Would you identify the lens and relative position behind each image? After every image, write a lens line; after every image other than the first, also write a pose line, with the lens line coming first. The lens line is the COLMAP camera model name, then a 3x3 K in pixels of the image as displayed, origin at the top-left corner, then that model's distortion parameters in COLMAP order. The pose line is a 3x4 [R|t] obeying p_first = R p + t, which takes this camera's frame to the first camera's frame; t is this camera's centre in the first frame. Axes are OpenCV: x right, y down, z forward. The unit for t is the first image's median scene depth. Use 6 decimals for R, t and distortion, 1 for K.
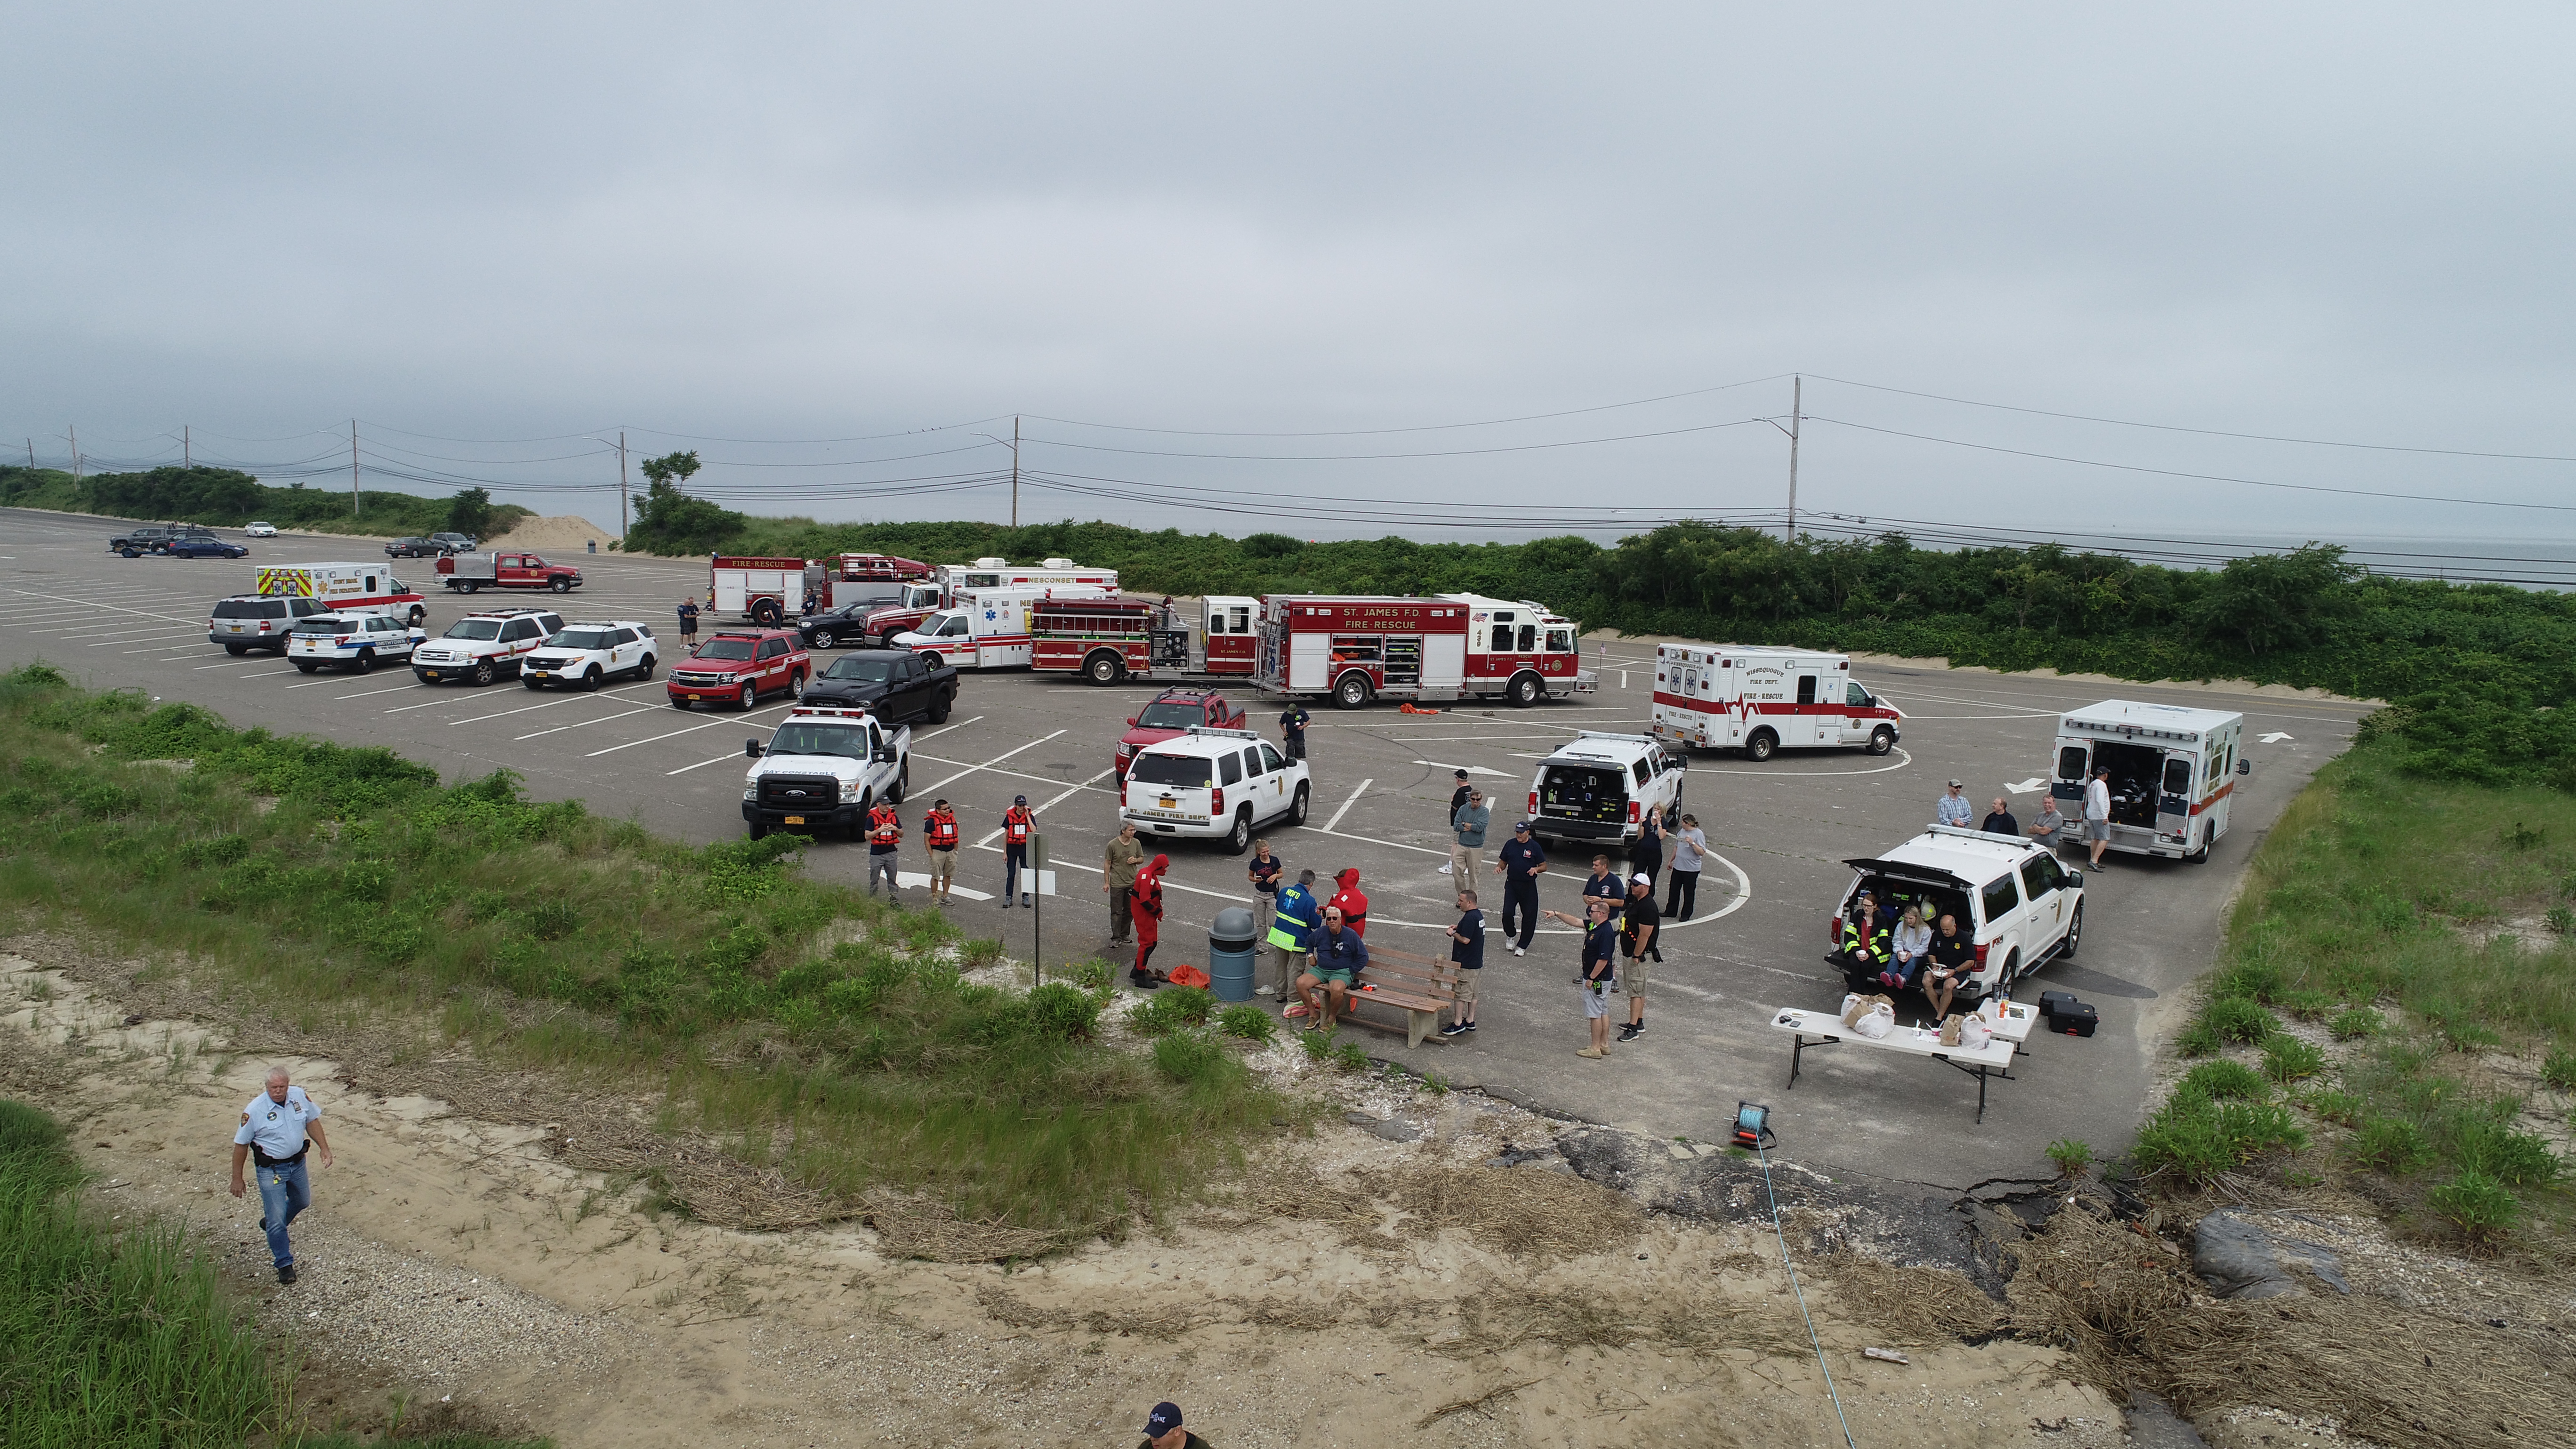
lens RADIAL K [[1732.5, 0, 1288.0], [0, 1732.5, 724.5], [0, 0, 1]] dist [-0.001558, 0.001668]
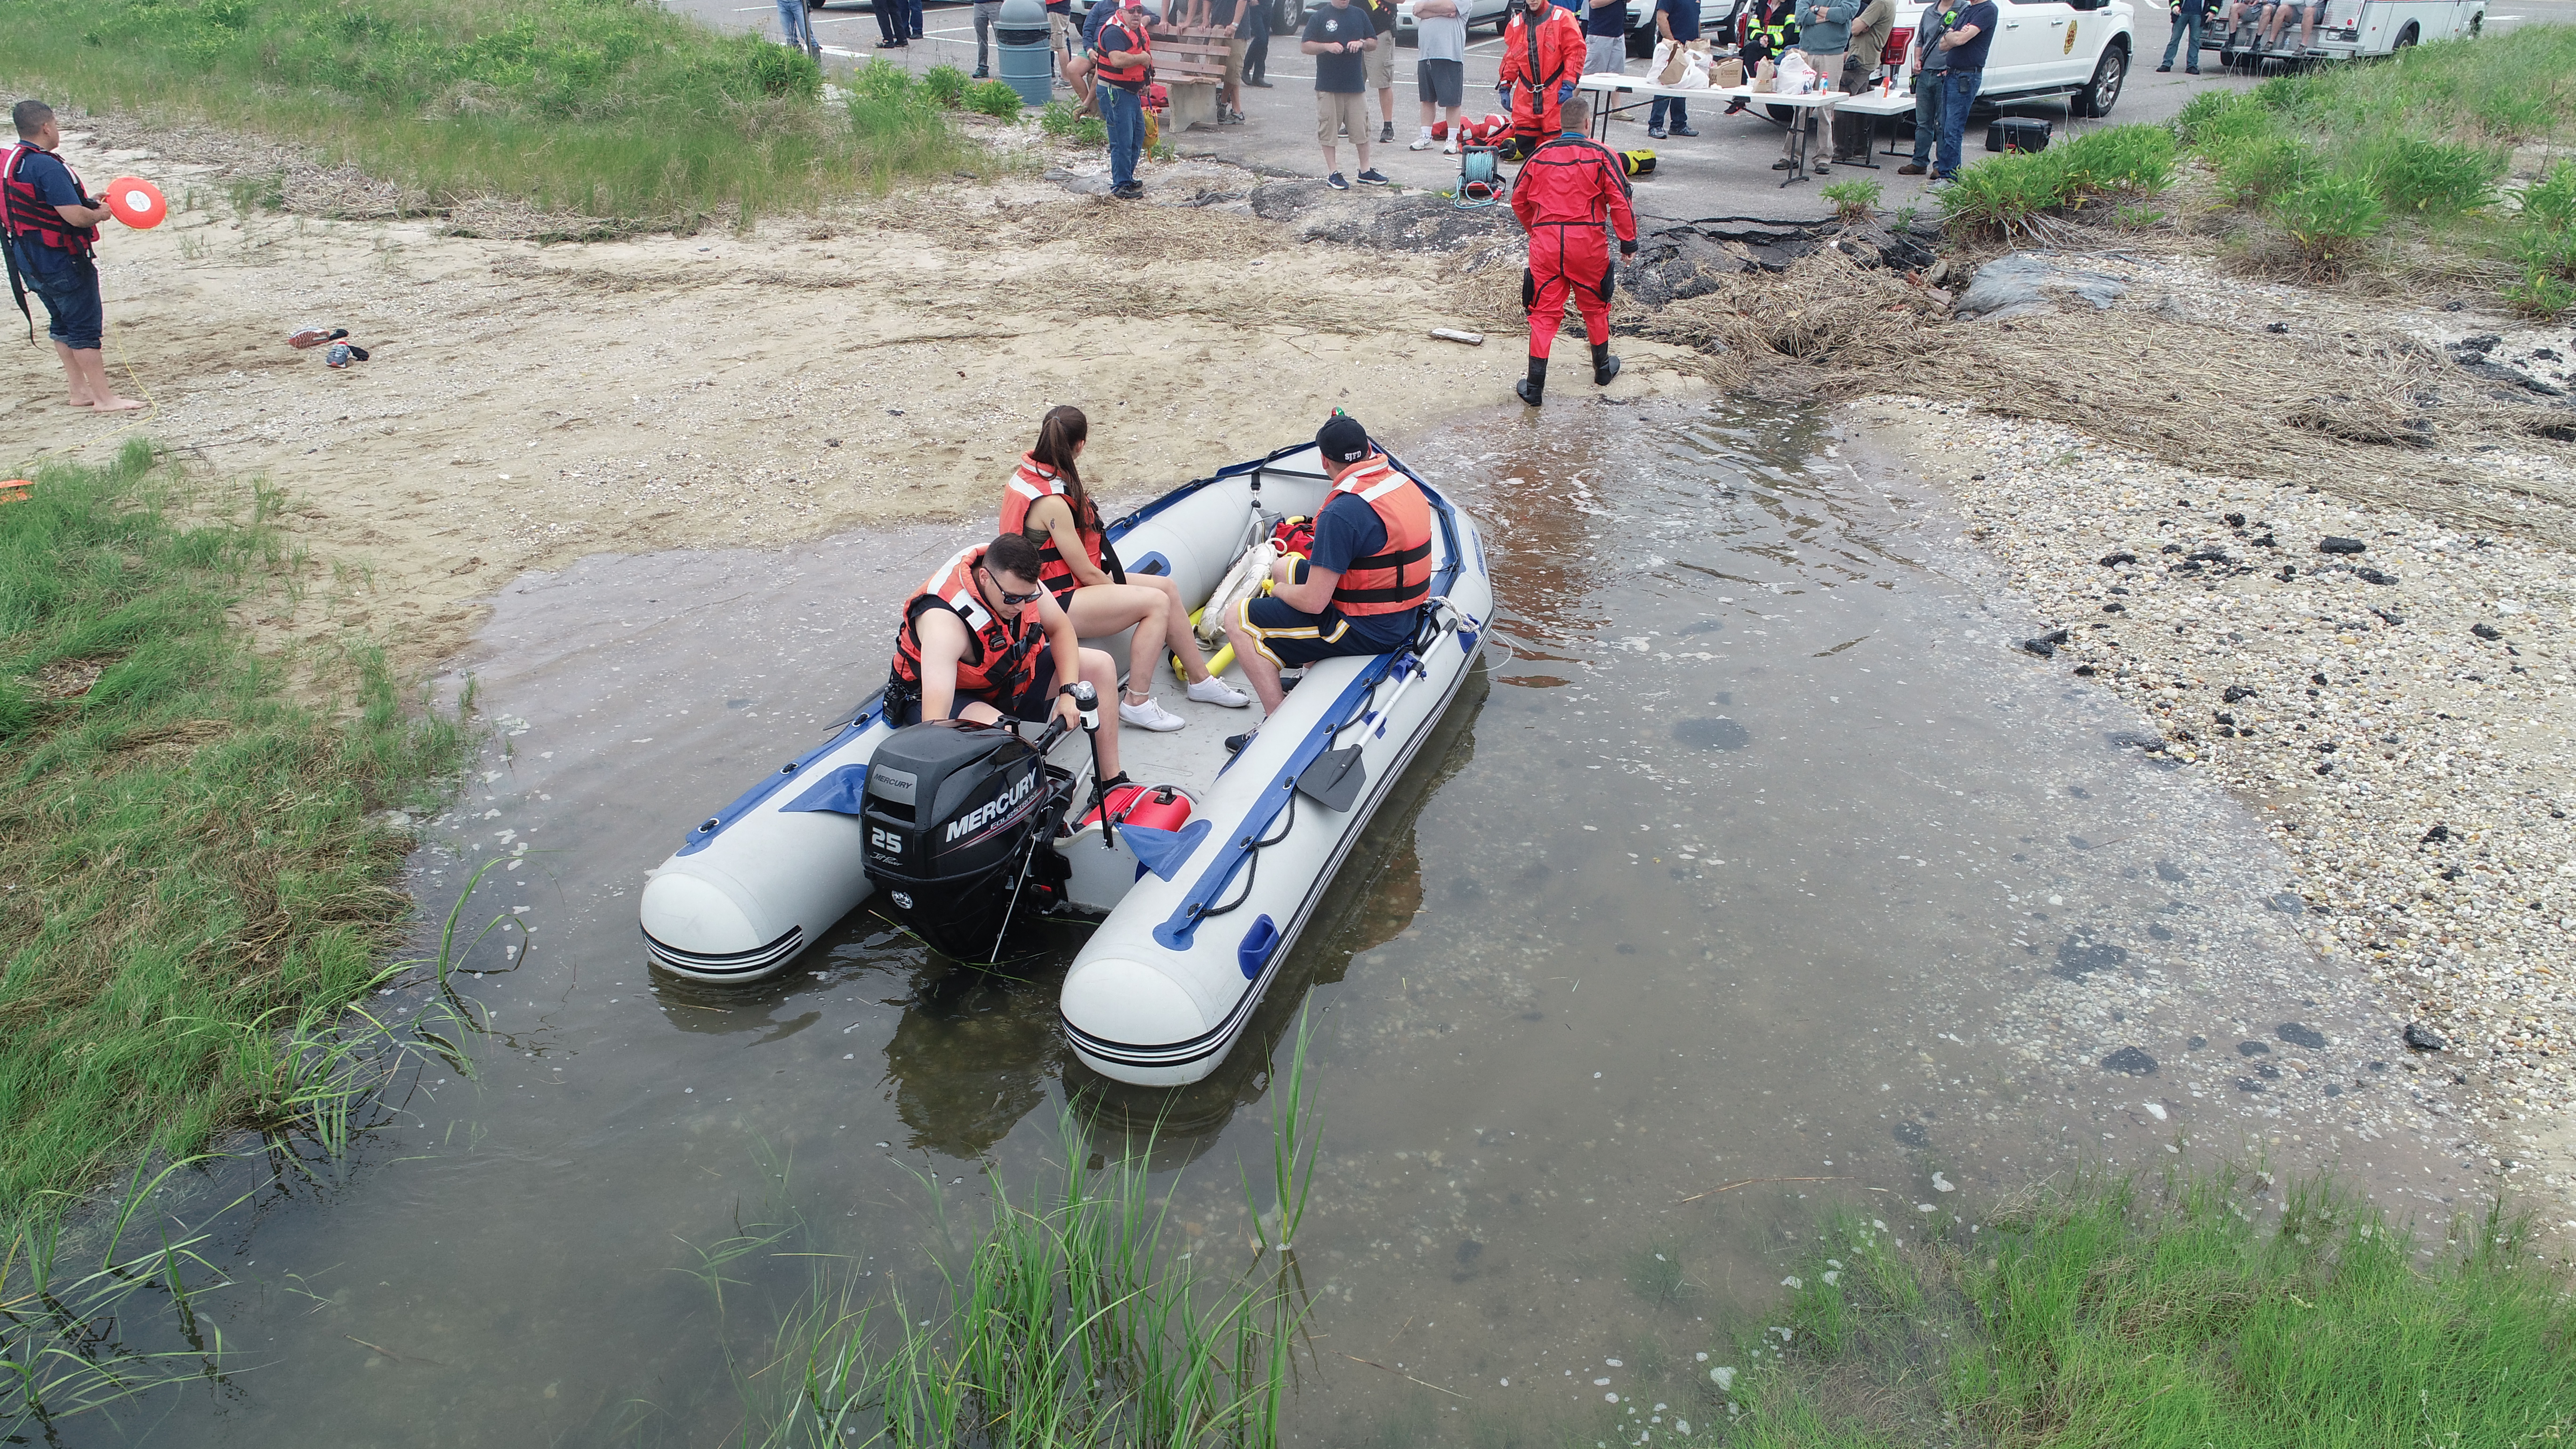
lens RADIAL K [[1732.5, 0, 1288.0], [0, 1732.5, 724.5], [0, 0, 1]] dist [-0.001558, 0.001668]
pose [[0.982403, 0.069659, -0.173295, 0.118522], [-0.014601, 0.953650, 0.300564, 0.082526], [0.186200, -0.292745, 0.937886, 0.043640]]
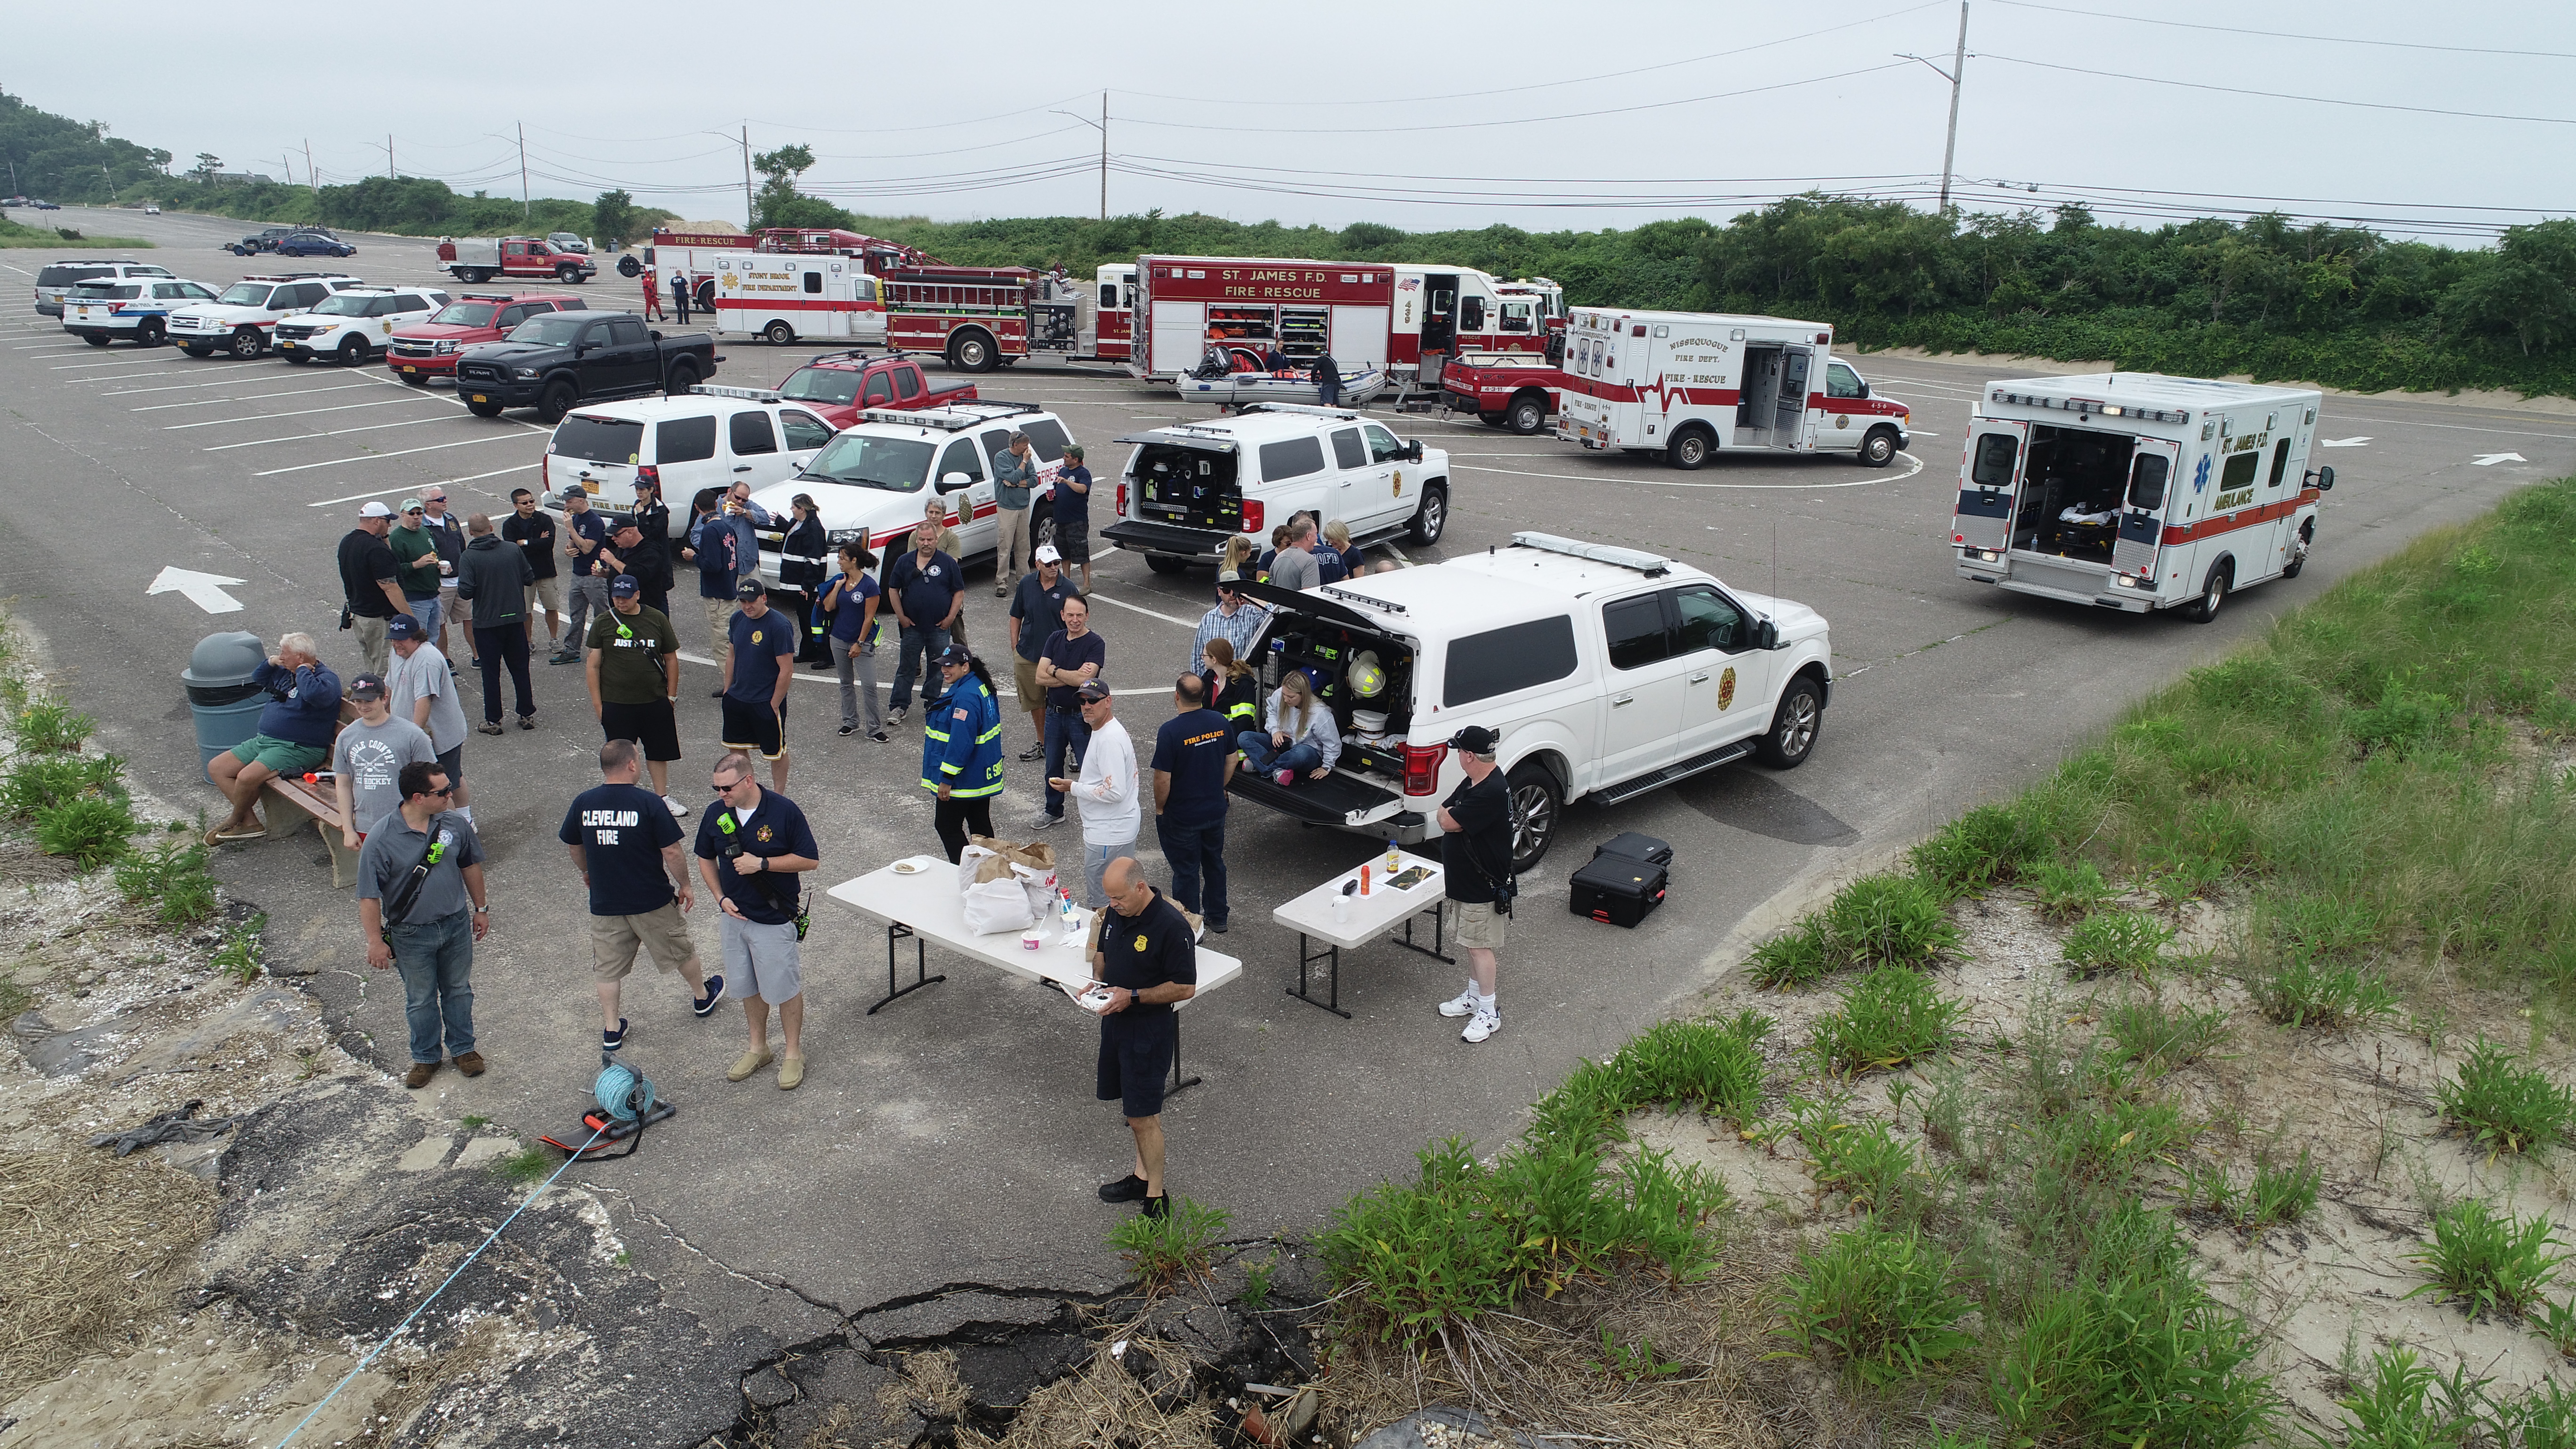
lens RADIAL K [[1732.5, 0, 1288.0], [0, 1732.5, 724.5], [0, 0, 1]] dist [-0.001558, 0.001668]
pose [[0.987713, 0.041659, -0.150626, 0.183478], [-0.018583, 0.988286, 0.151476, 0.016812], [0.155172, -0.146816, 0.976917, 0.198708]]
